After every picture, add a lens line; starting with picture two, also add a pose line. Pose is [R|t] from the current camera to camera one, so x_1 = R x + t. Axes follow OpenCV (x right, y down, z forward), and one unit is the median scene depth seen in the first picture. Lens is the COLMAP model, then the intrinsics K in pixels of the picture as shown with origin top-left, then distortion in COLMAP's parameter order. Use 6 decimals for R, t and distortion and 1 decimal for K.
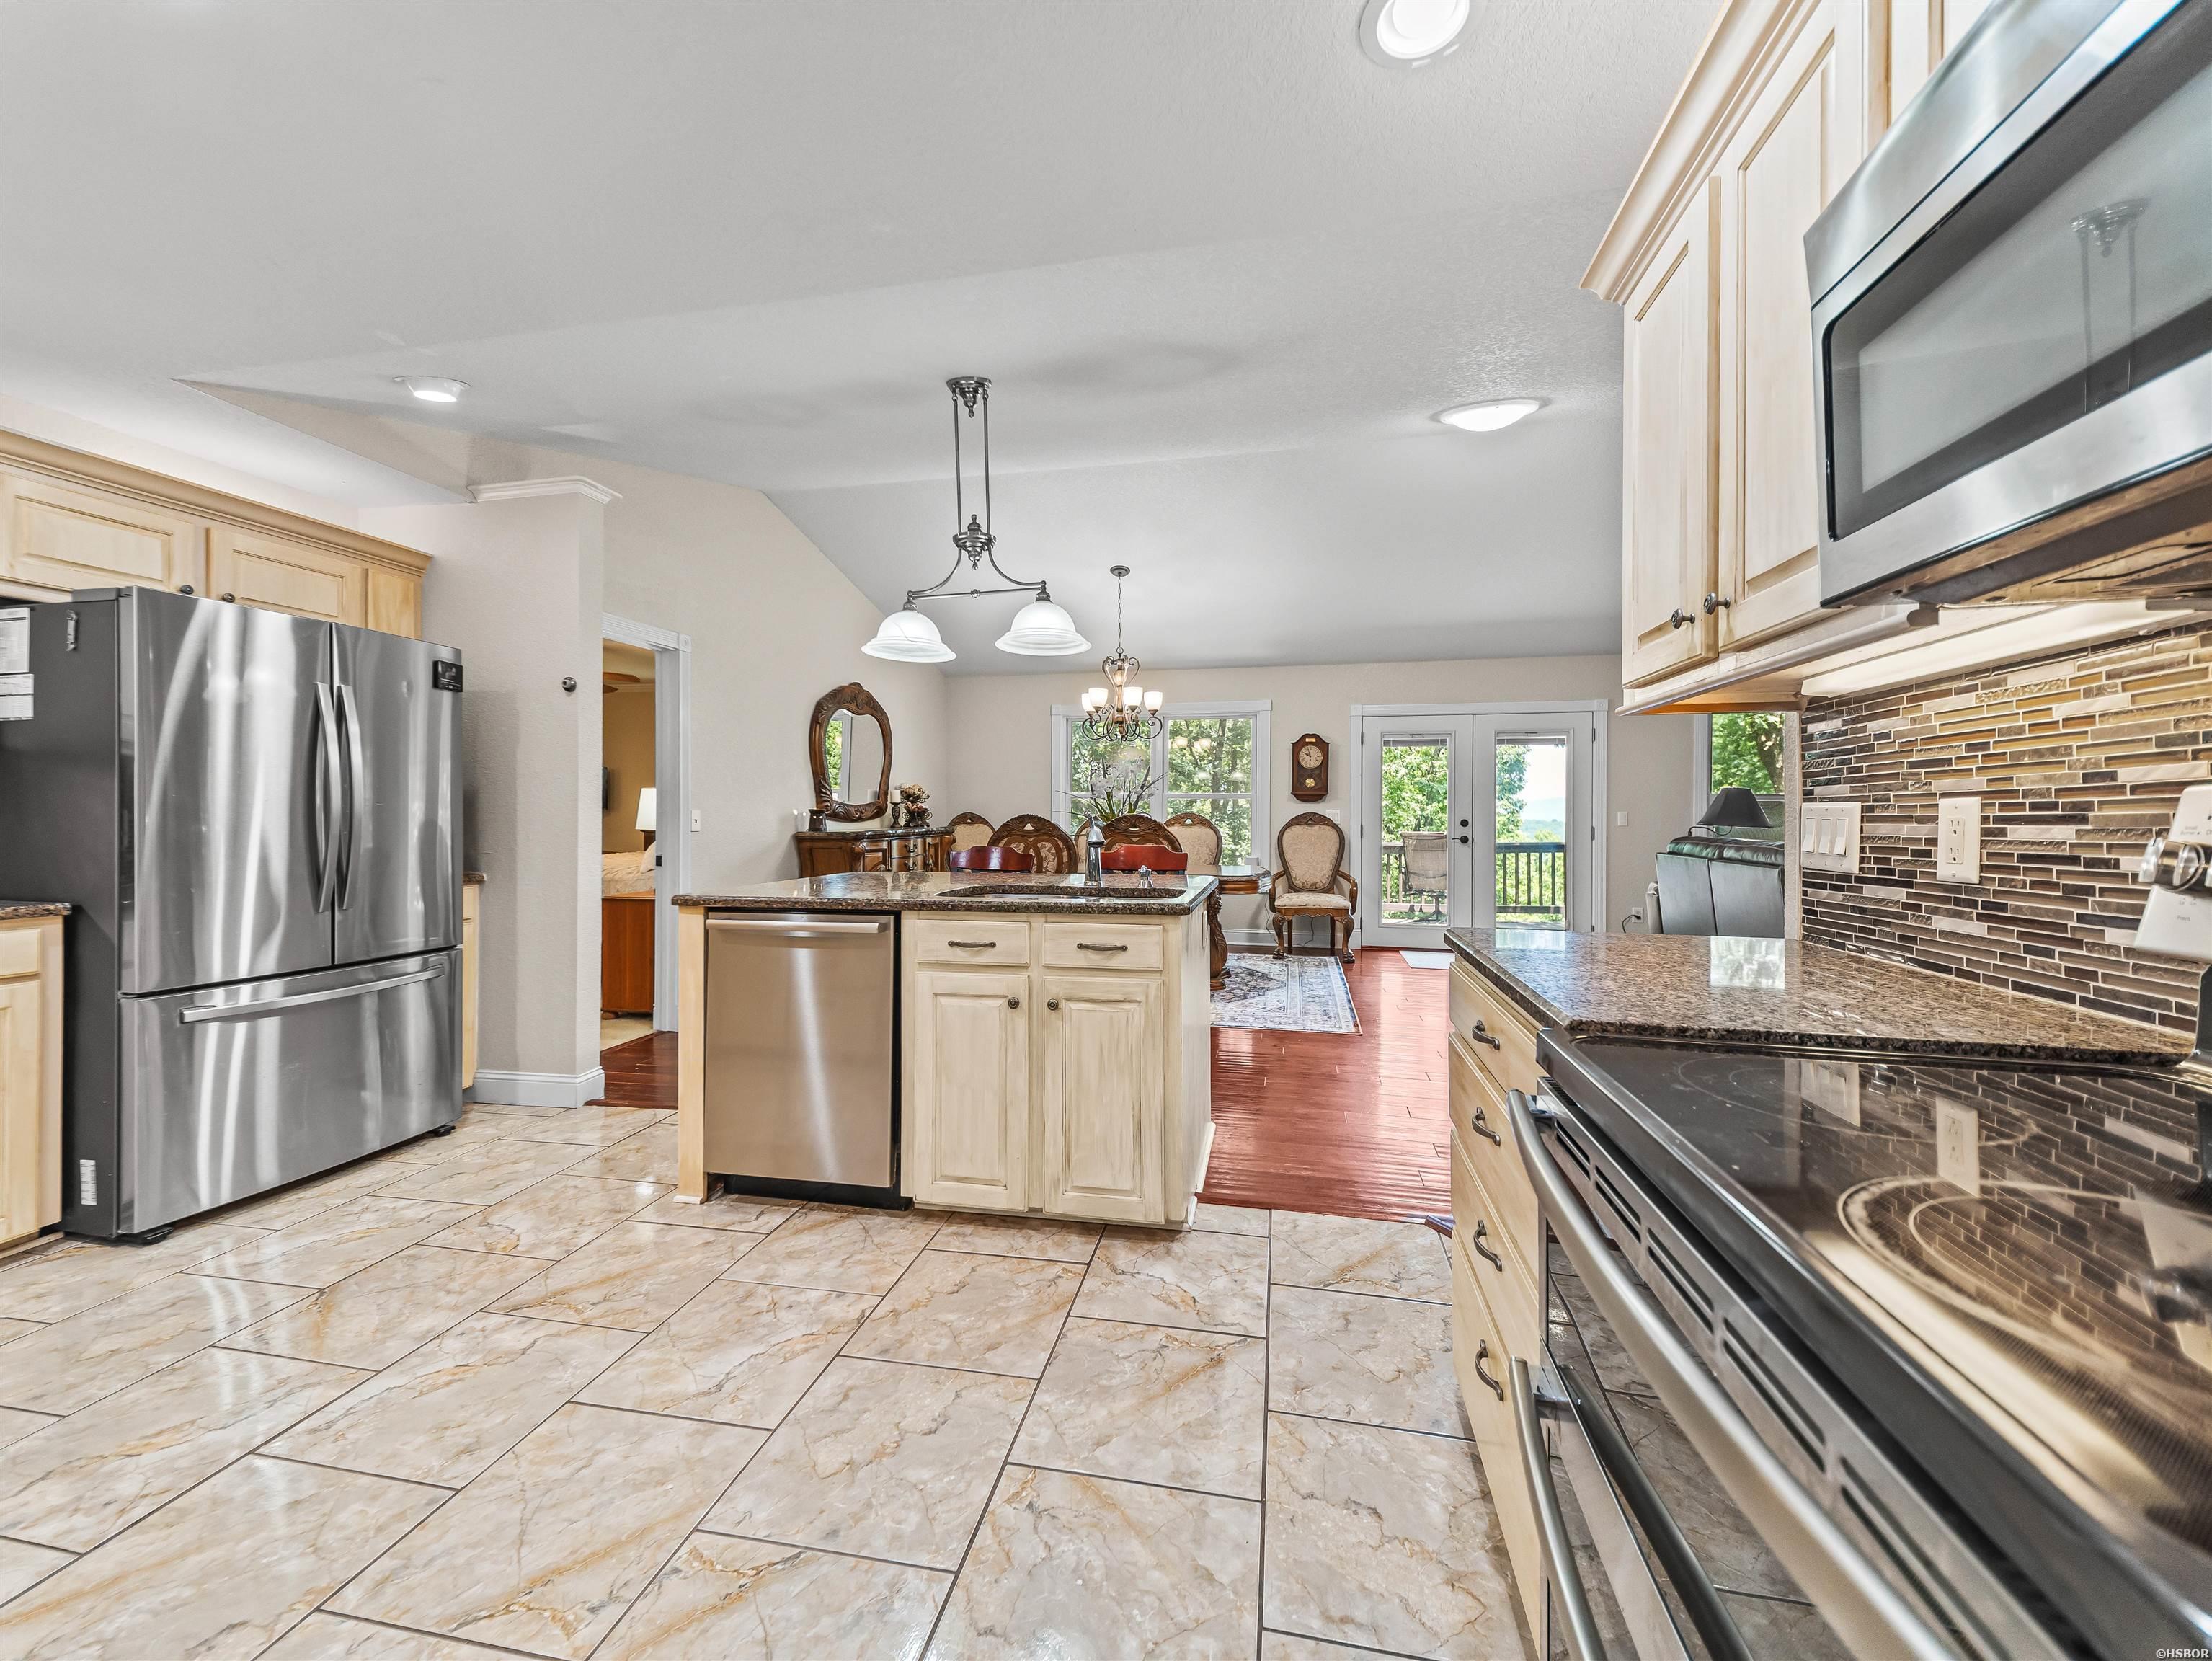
lens RADIAL K [[870.1, 0, 1098.7], [0, 870.1, 797.3], [0, 0, 1]] dist [0.021485, -0.000210]
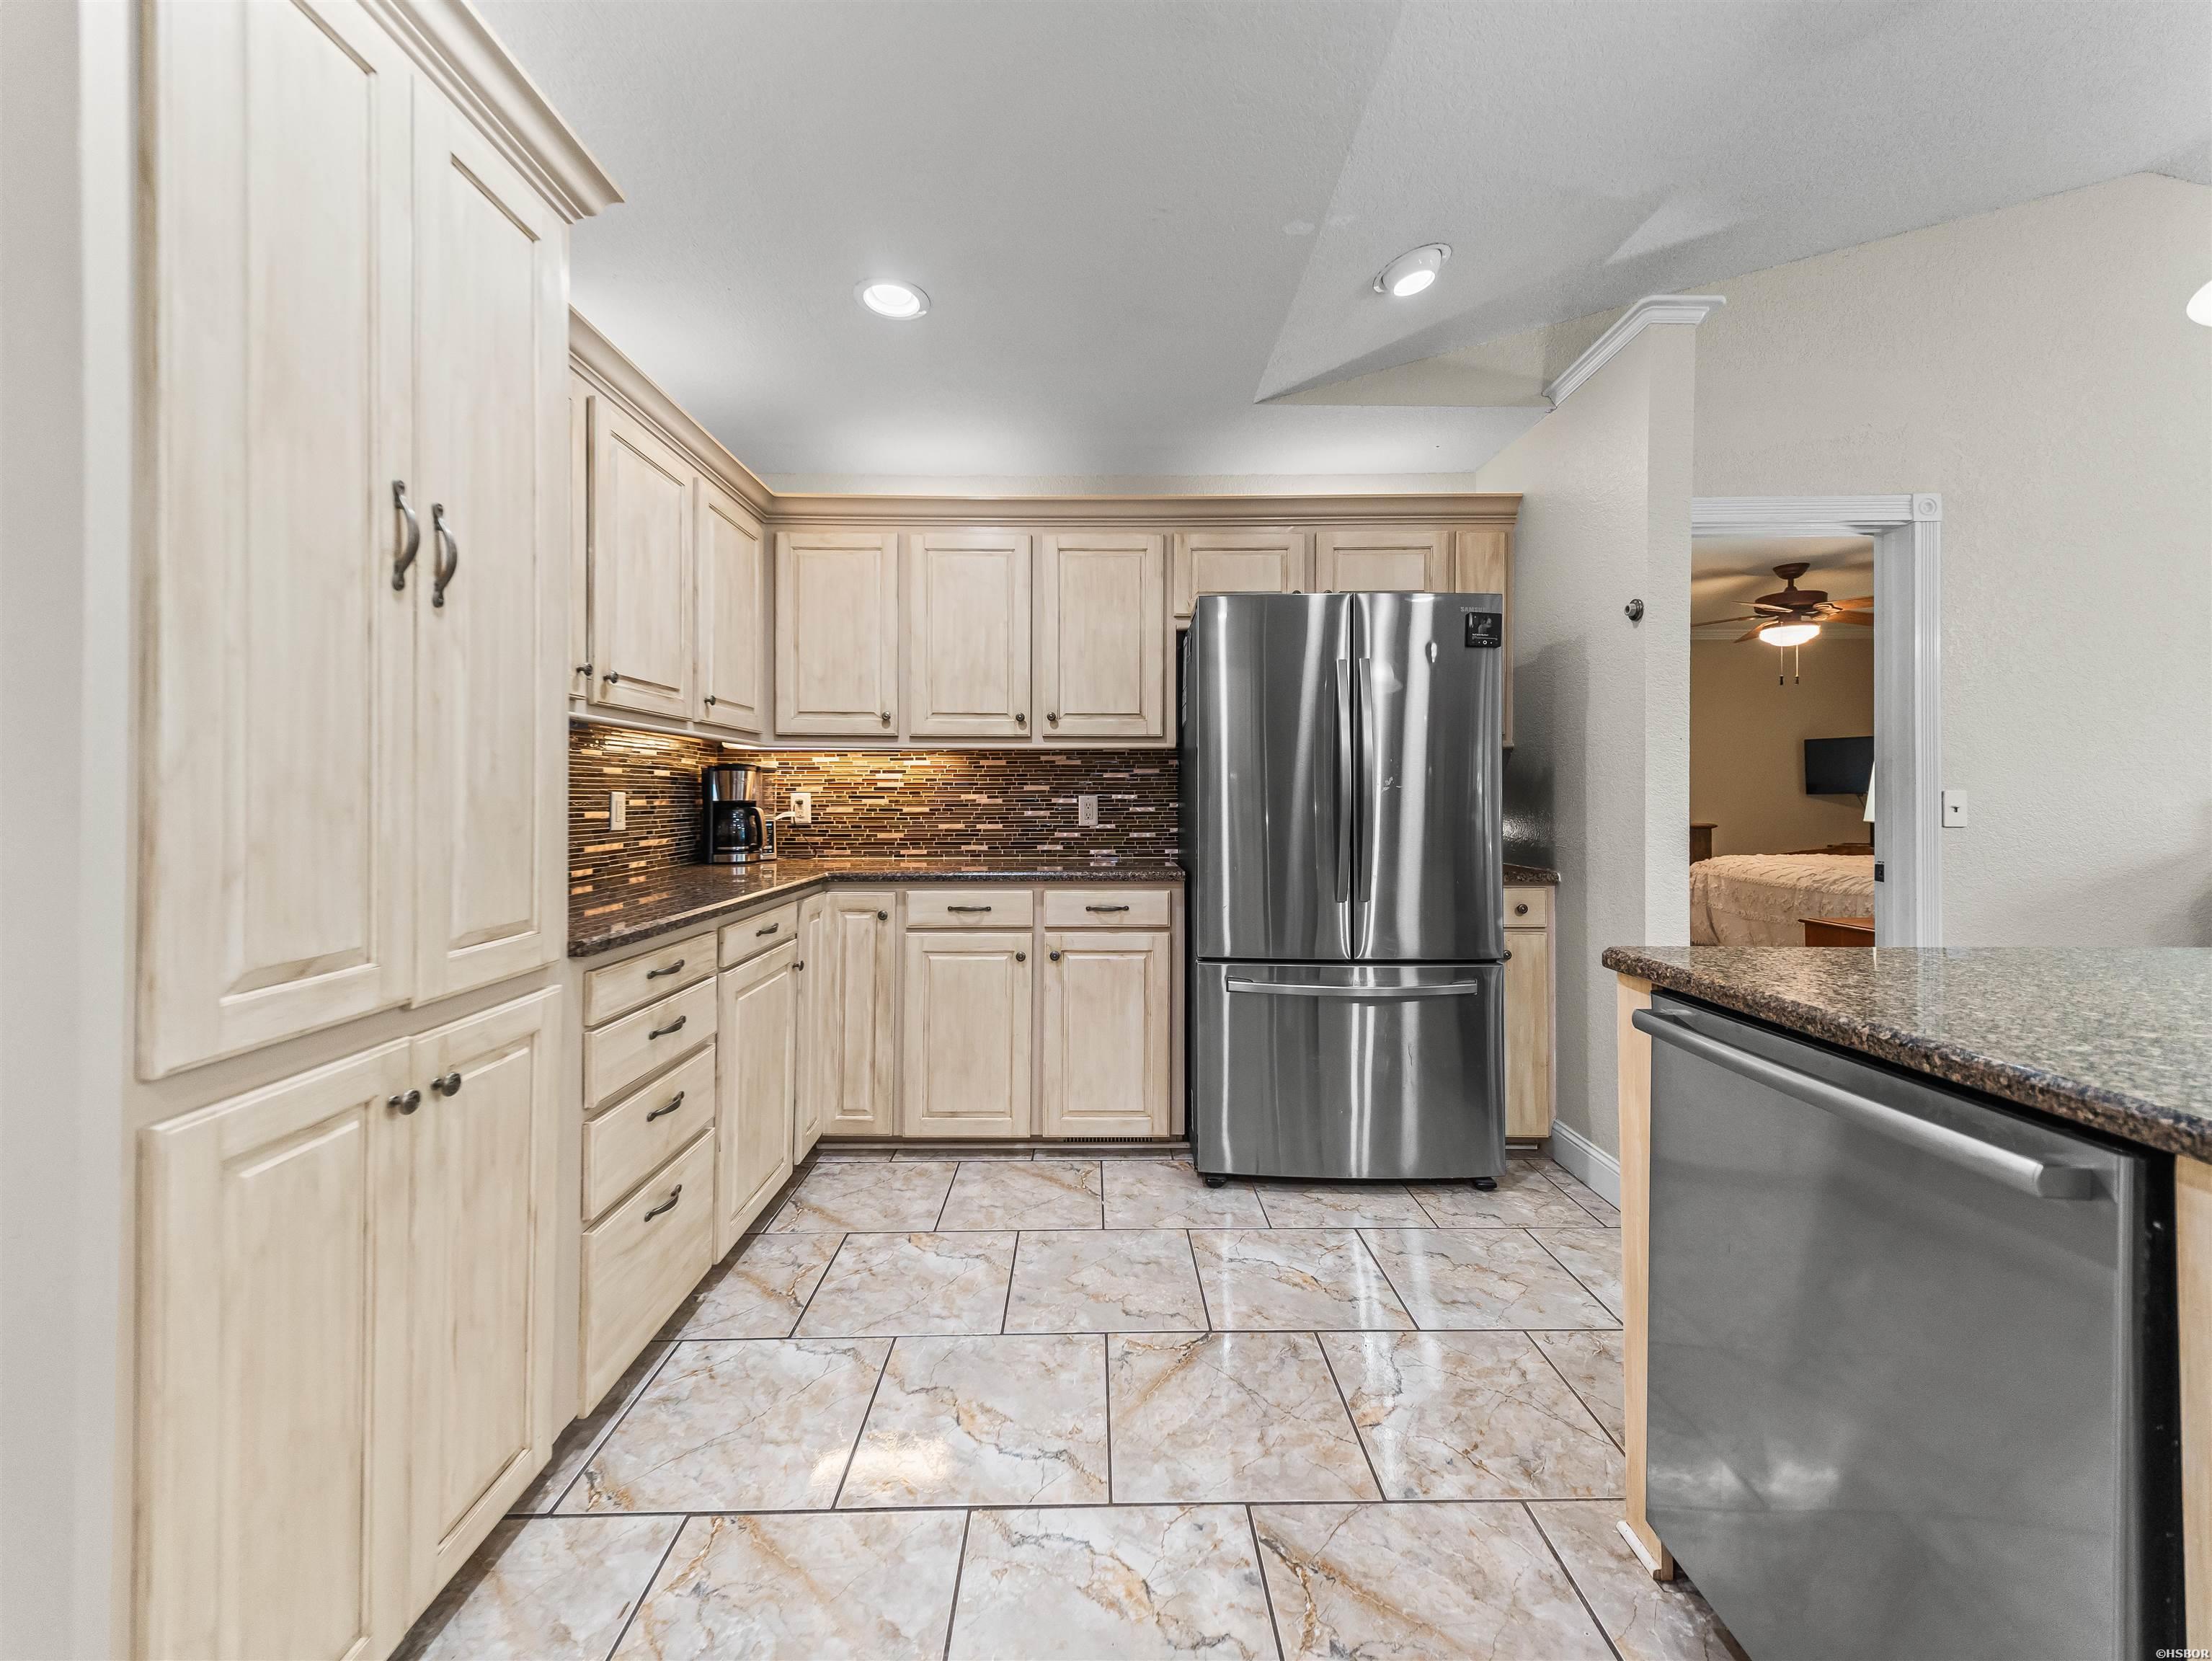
lens RADIAL K [[870.1, 0, 1098.7], [0, 870.1, 797.3], [0, 0, 1]] dist [0.021485, -0.000210]
pose [[0.223106, -0.002745, -0.974790, -0.029233], [0.018638, 0.999825, 0.001450, 0.011240], [0.974616, -0.018492, 0.223118, 0.517420]]
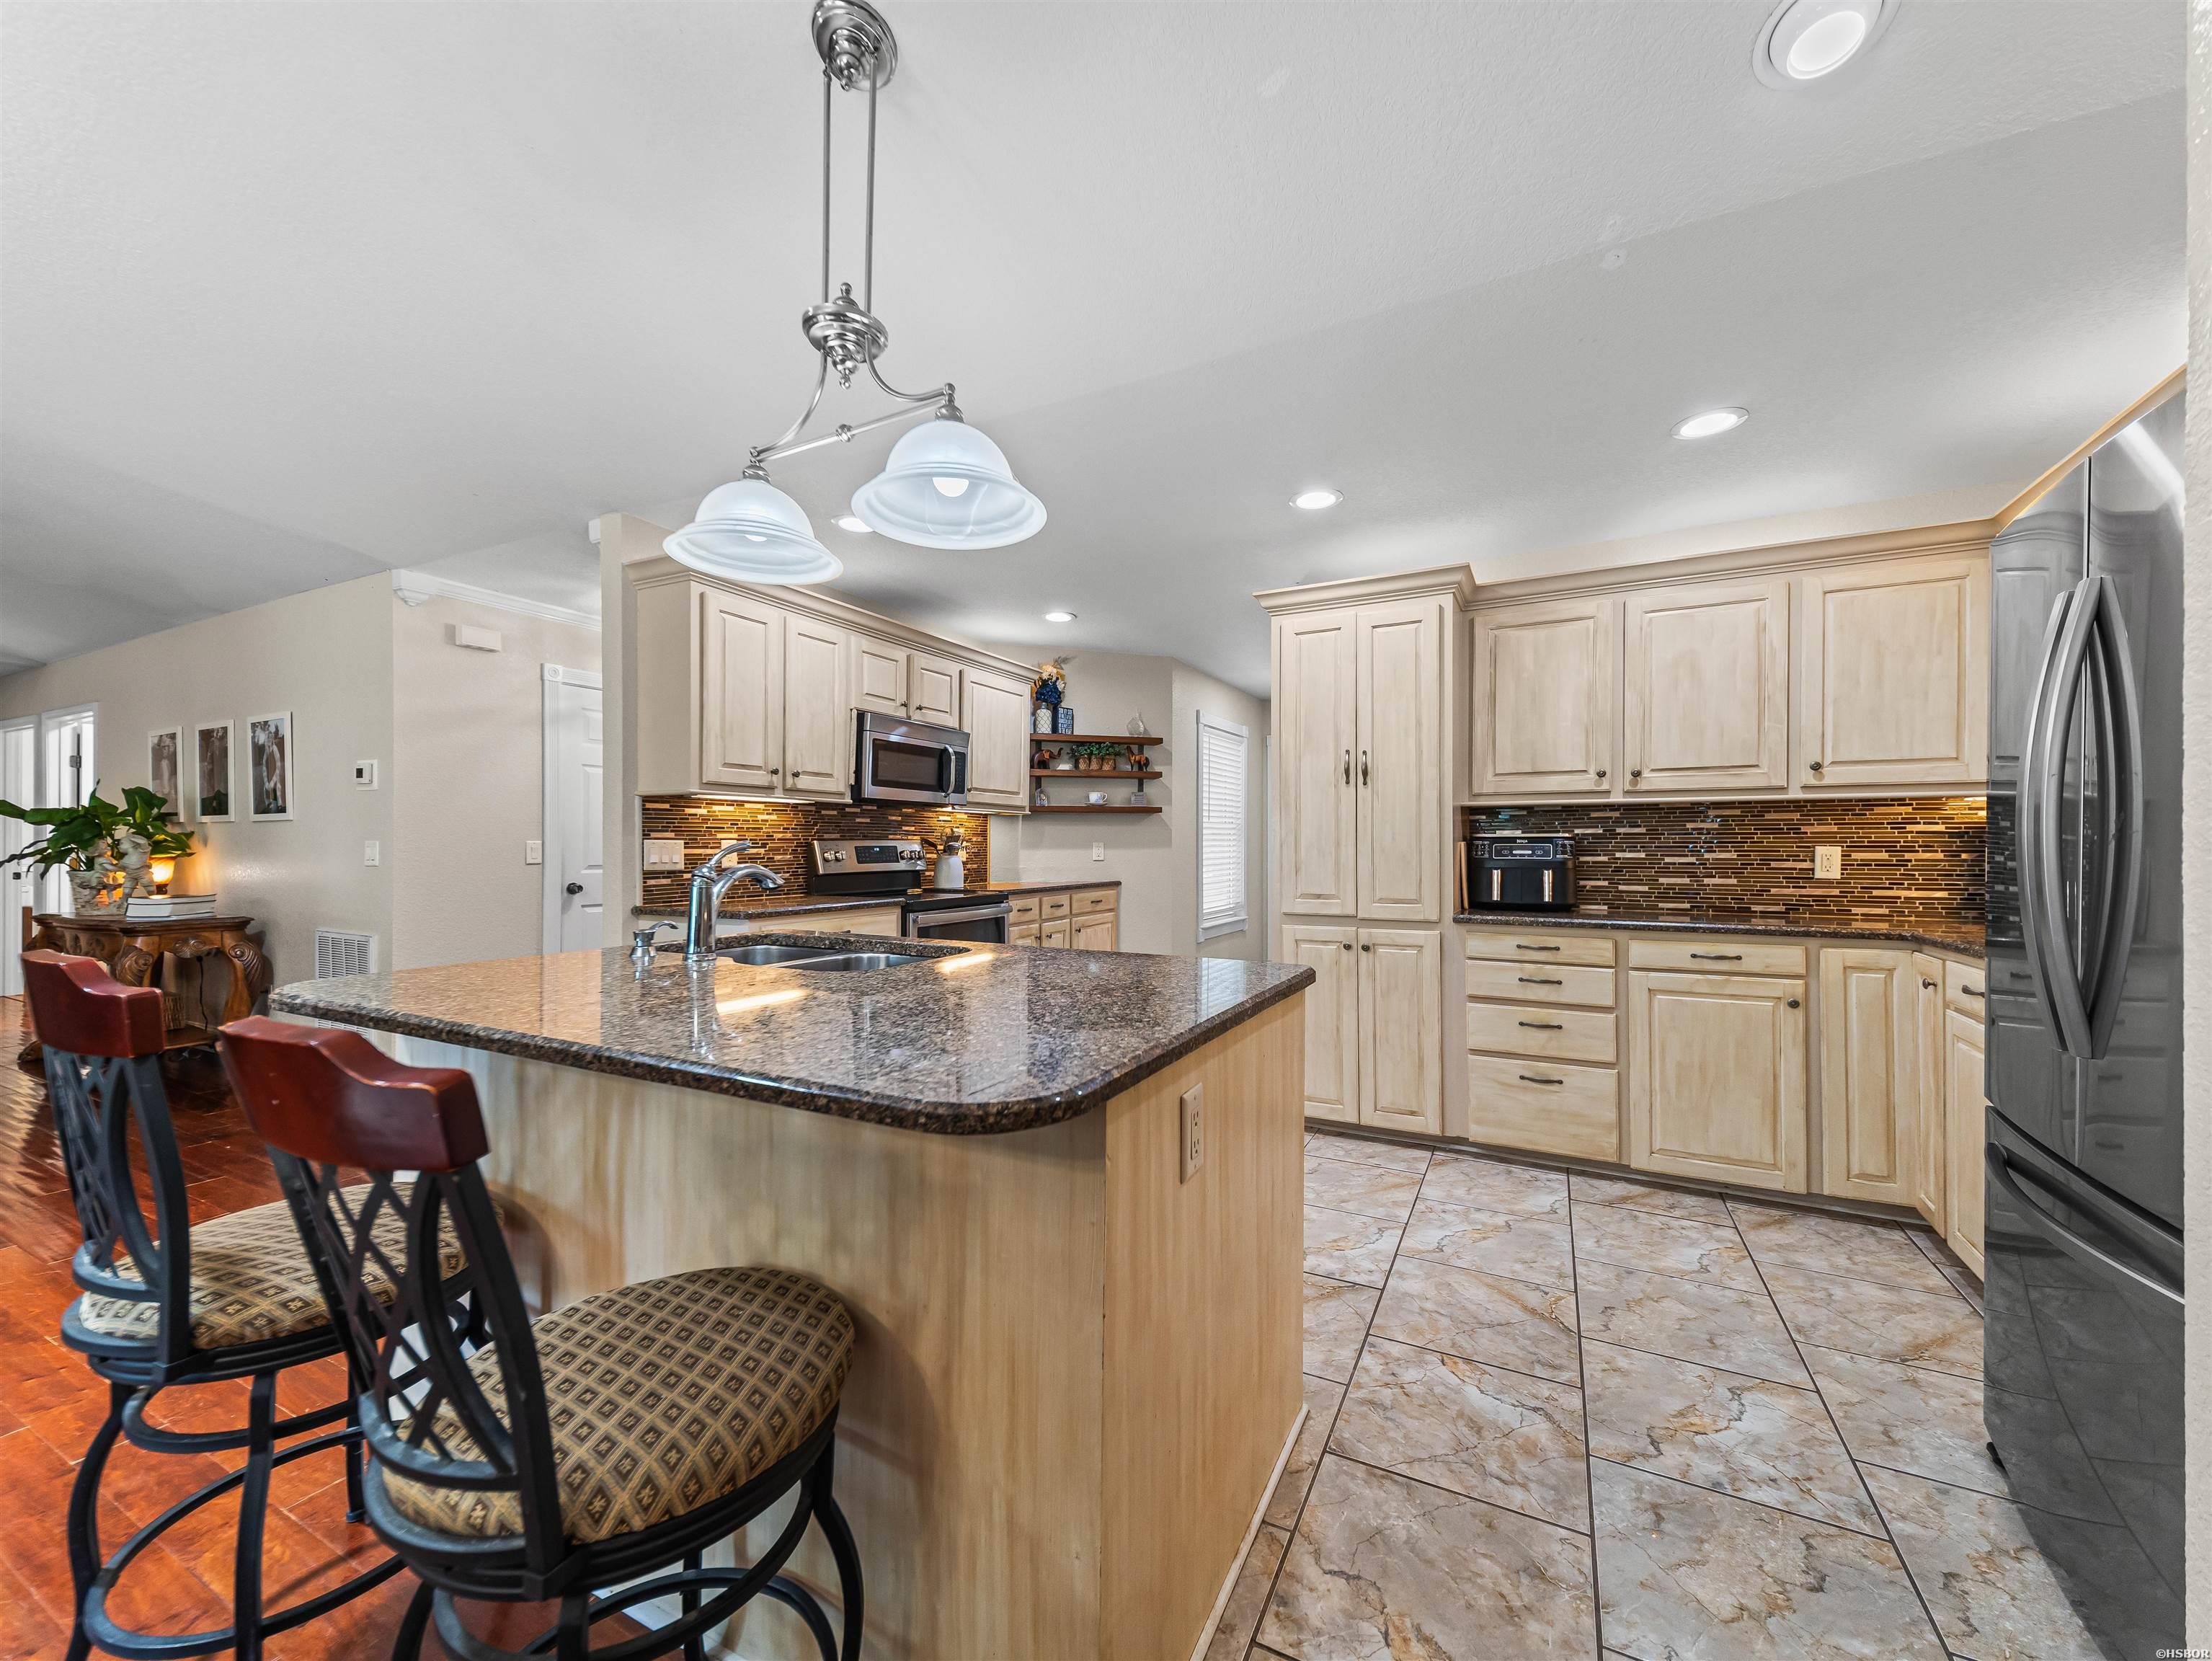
lens RADIAL K [[859.8, 0, 1116.2], [0, 859.8, 850.1], [0, 0, 1]] dist [0.019914, -0.000136]
pose [[-0.969050, -0.006705, 0.246775, -0.447027], [-0.010204, 0.999865, -0.012903, 0.025584], [-0.246655, -0.015022, -0.968987, 1.513744]]
